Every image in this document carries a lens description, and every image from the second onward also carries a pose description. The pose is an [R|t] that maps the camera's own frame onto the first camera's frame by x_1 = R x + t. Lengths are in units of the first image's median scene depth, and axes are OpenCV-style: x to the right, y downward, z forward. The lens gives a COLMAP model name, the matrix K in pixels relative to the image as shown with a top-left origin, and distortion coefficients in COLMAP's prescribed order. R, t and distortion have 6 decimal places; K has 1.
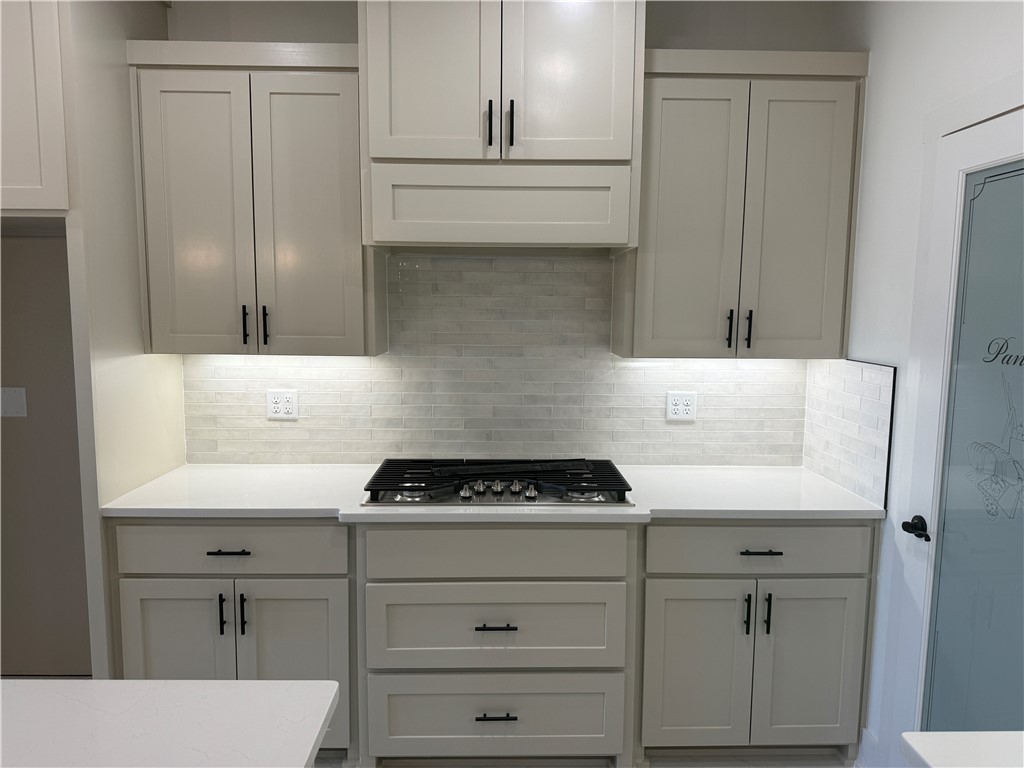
lens RADIAL K [[728.3, 0, 513.2], [0, 728.3, 376.0], [0, 0, 1]] dist [0.048280, -0.008288]
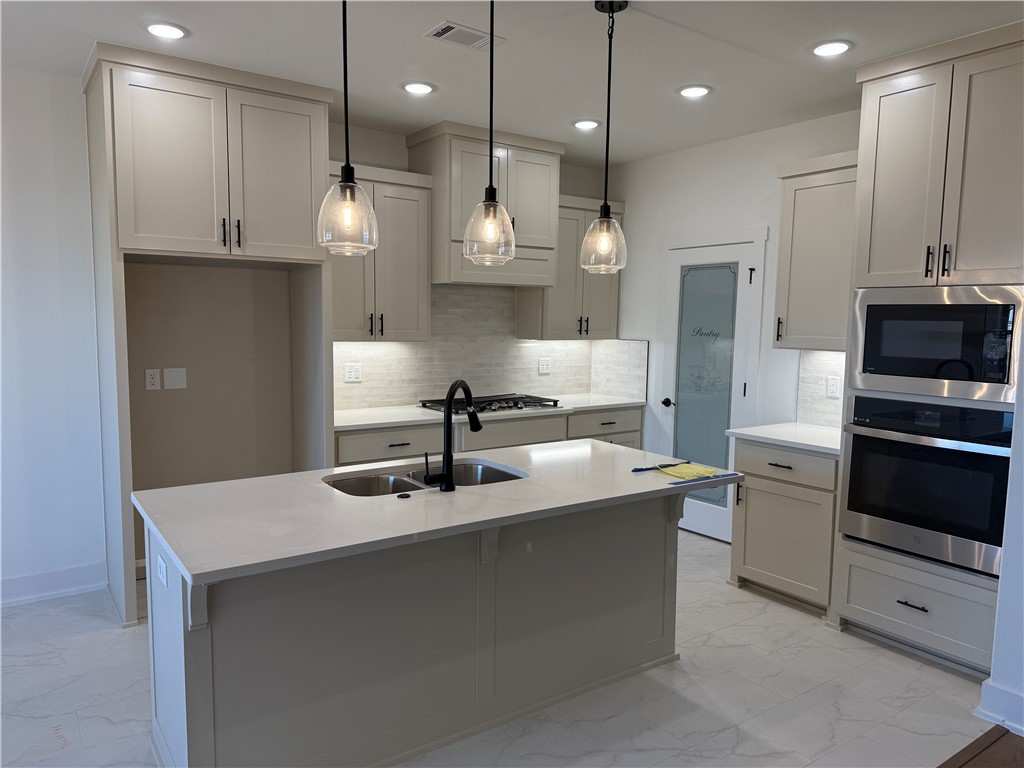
lens RADIAL K [[728.3, 0, 509.2], [0, 728.3, 389.5], [0, 0, 1]] dist [0.048280, -0.008288]
pose [[0.826103, -0.053124, 0.561009, -0.954235], [0.048292, 0.998558, 0.023446, 0.054486], [-0.561446, 0.007723, 0.827477, -0.565905]]
